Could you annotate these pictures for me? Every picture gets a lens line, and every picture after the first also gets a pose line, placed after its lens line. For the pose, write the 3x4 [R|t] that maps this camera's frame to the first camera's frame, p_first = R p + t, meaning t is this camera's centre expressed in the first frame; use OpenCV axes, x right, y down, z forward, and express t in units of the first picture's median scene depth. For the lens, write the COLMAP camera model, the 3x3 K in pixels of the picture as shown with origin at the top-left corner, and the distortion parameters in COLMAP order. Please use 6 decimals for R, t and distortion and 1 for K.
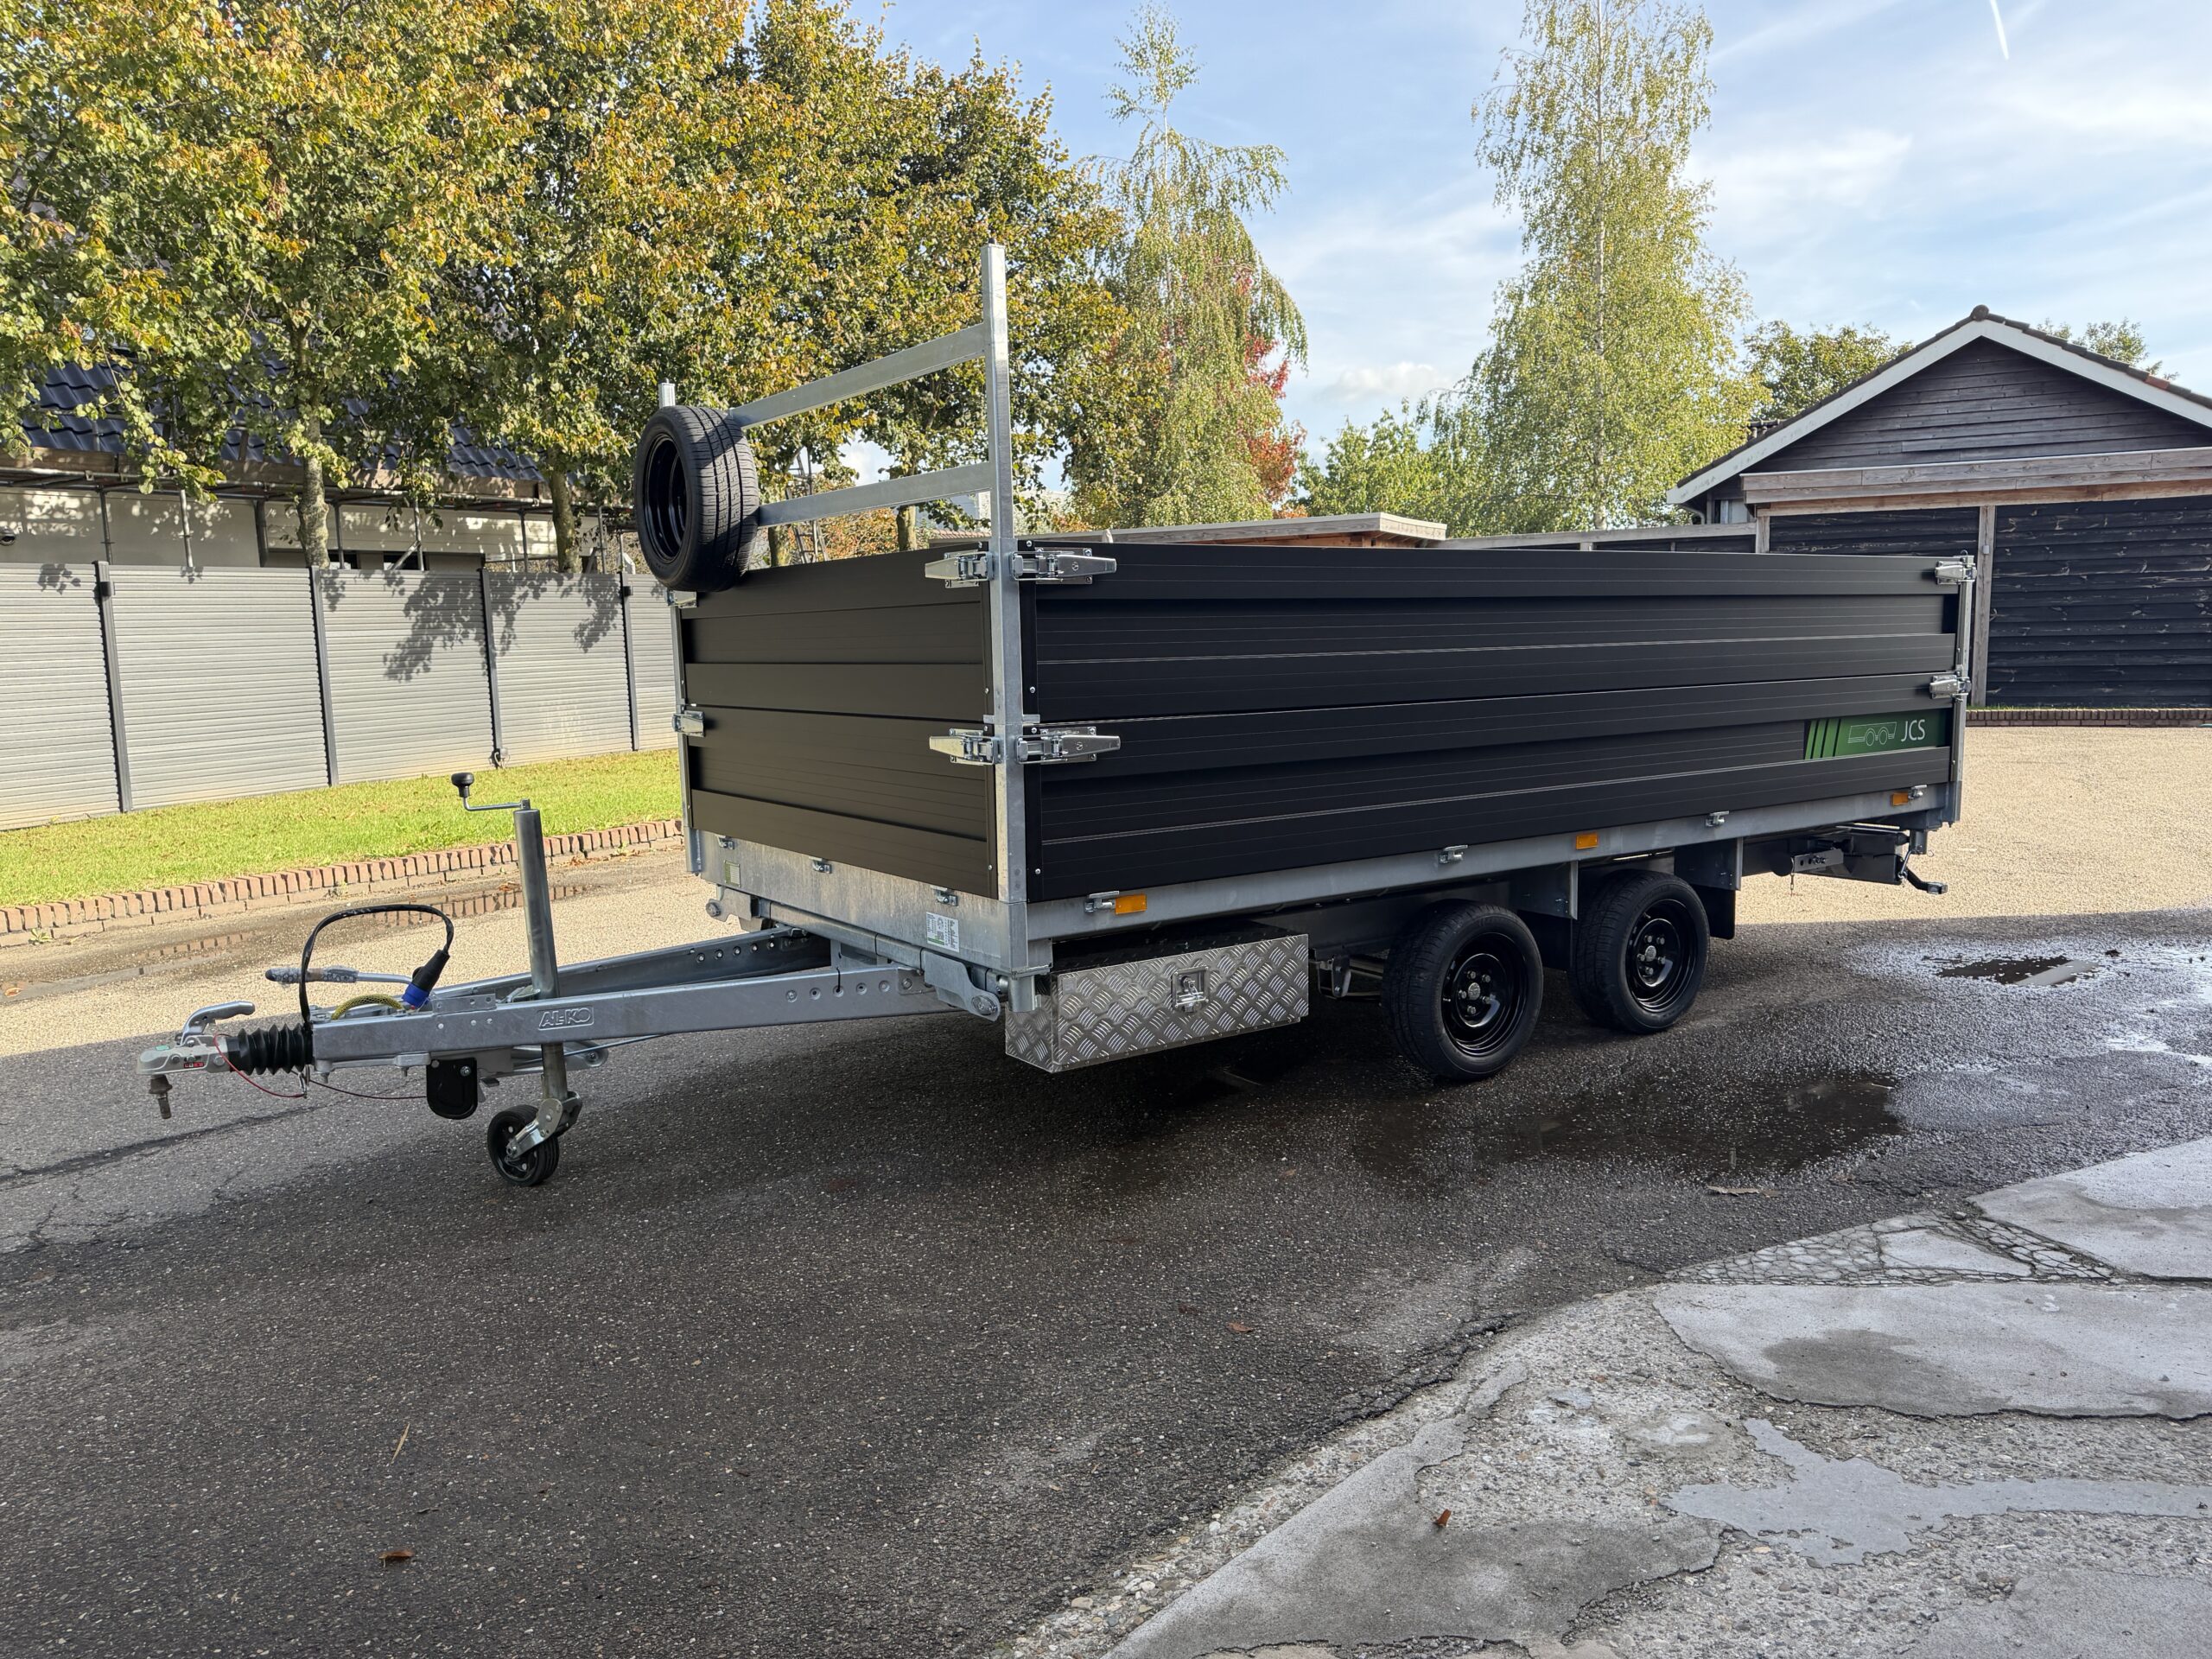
lens RADIAL K [[1576.0, 0, 1106.0], [0, 1576.0, 829.5], [0, 0, 1]] dist [0.013027, -0.010297]
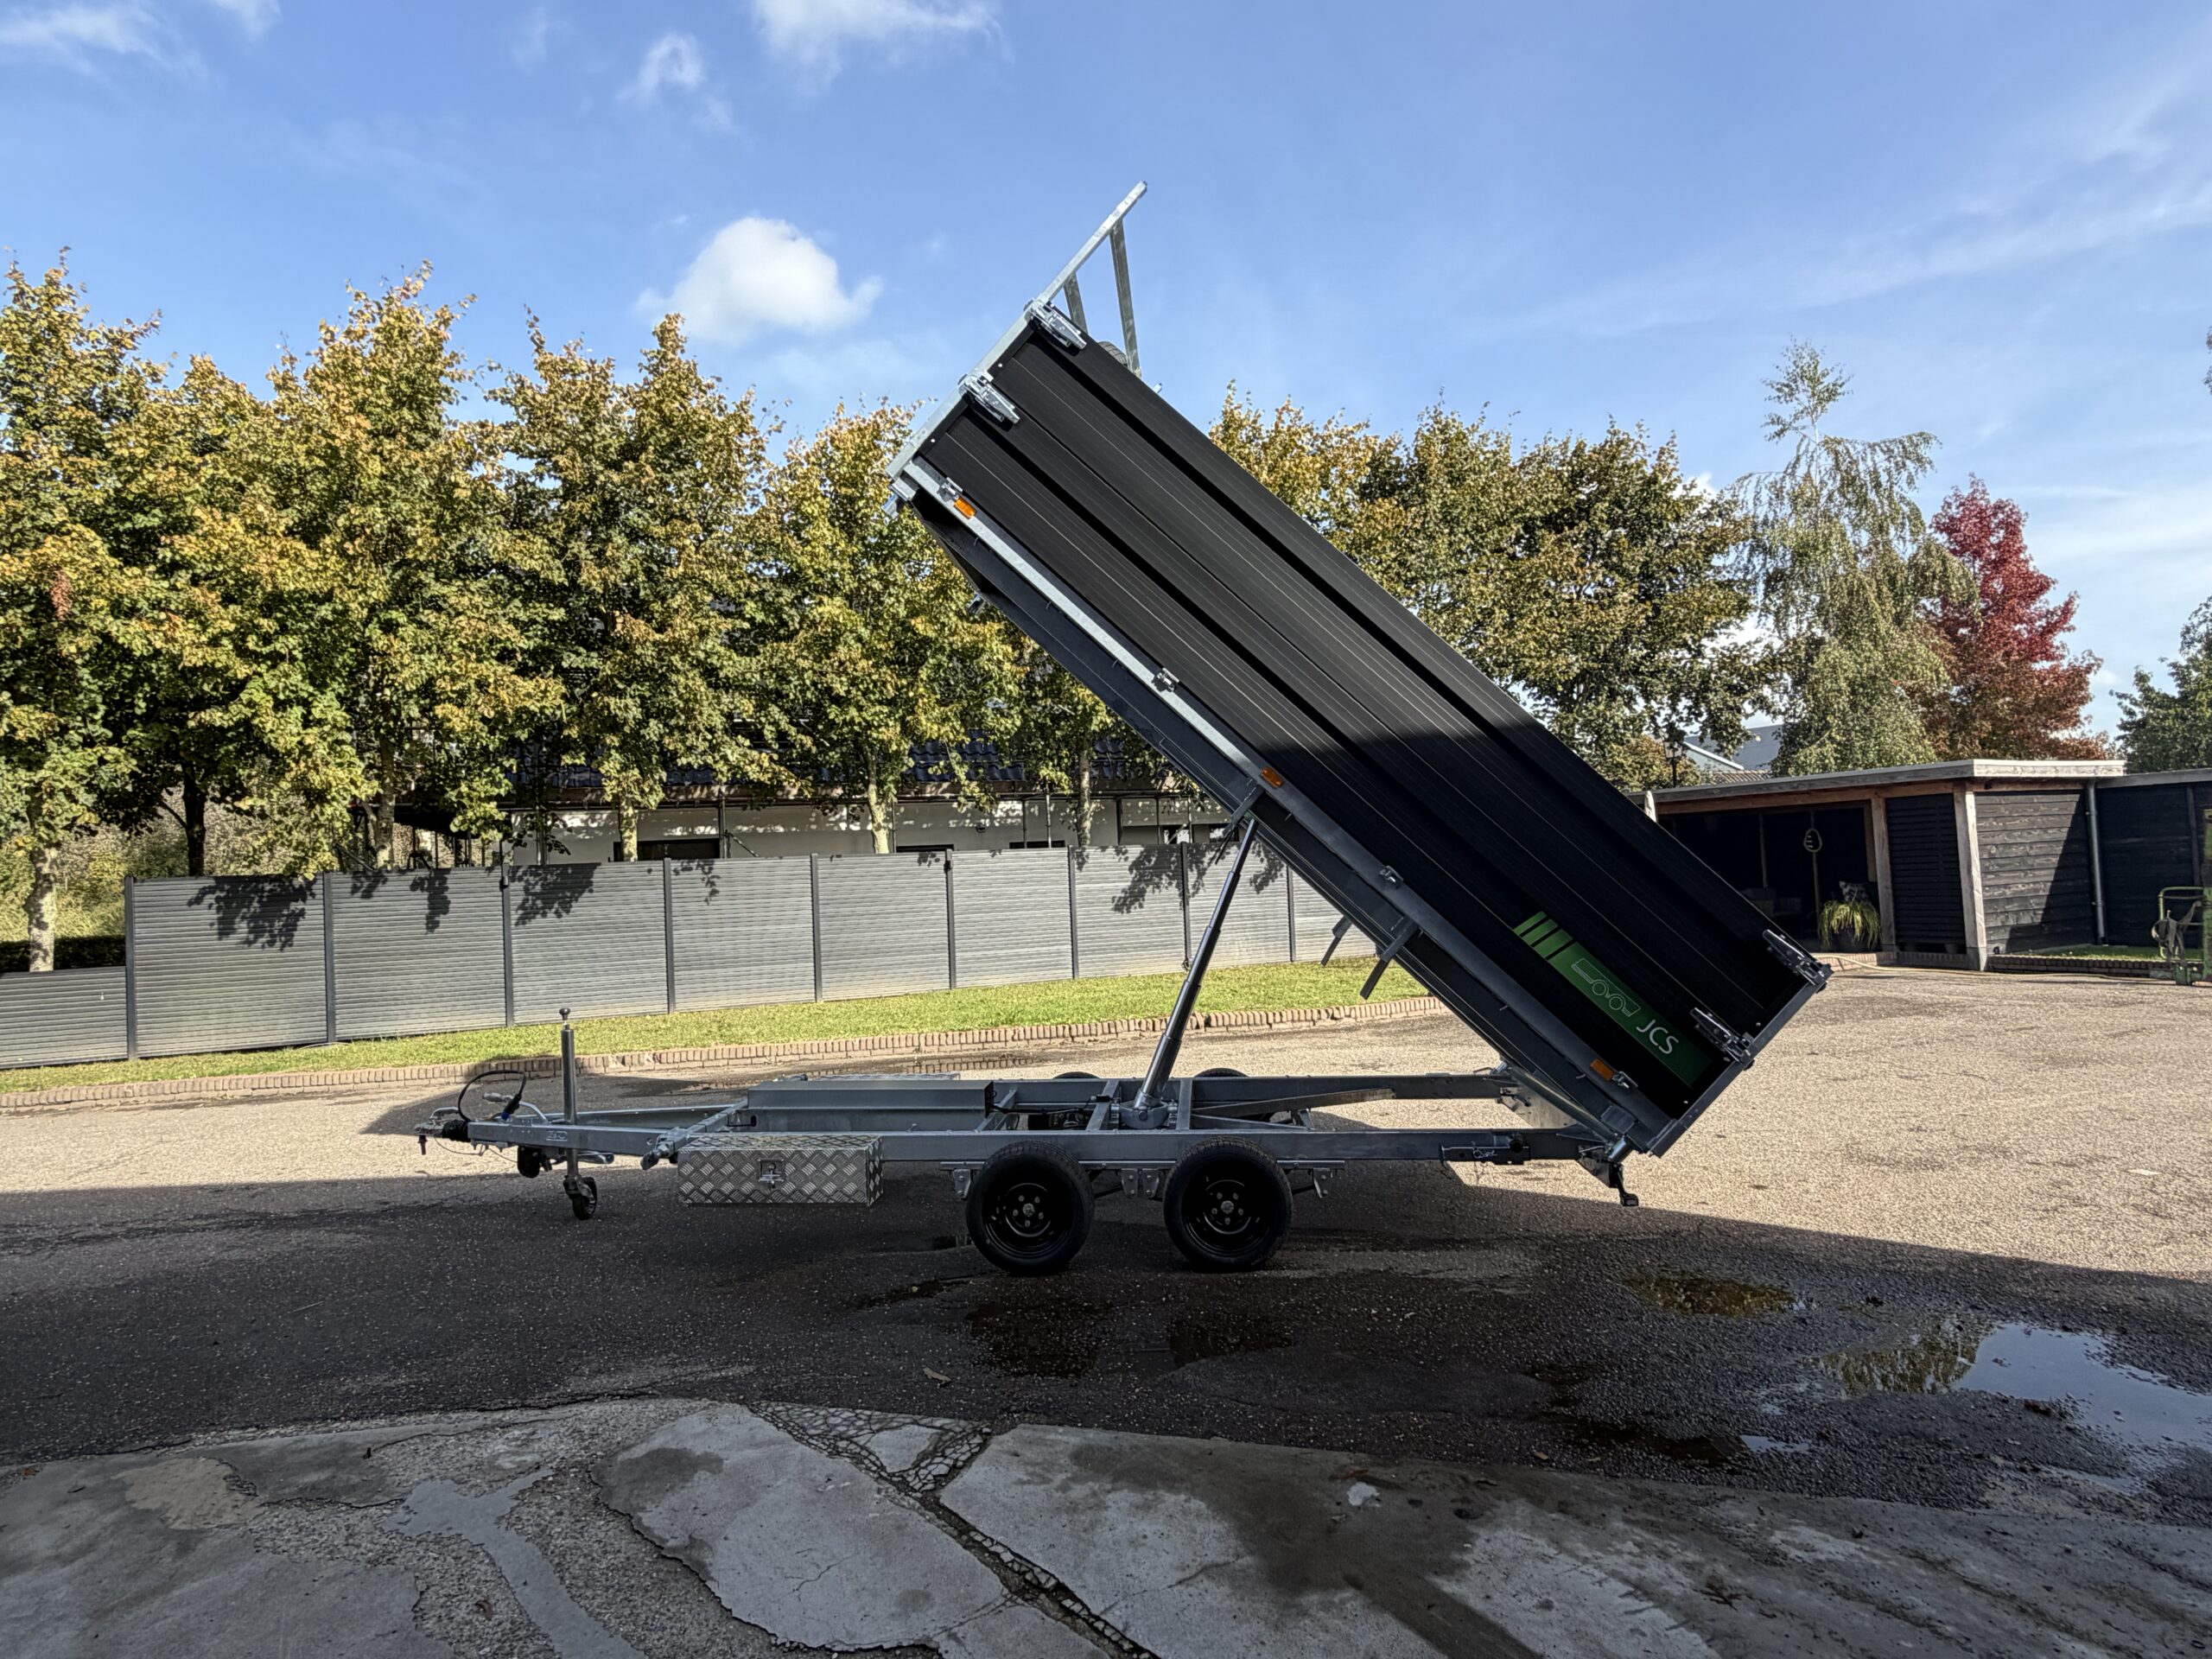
lens RADIAL K [[1201.4, 0, 1106.0], [0, 1201.4, 829.5], [0, 0, 1]] dist [0.001600, -0.000248]
pose [[0.768233, -0.025310, -0.639670, 1.000651], [-0.064797, 0.991012, -0.117033, -0.112866], [0.636883, 0.131357, 0.759688, 0.184423]]
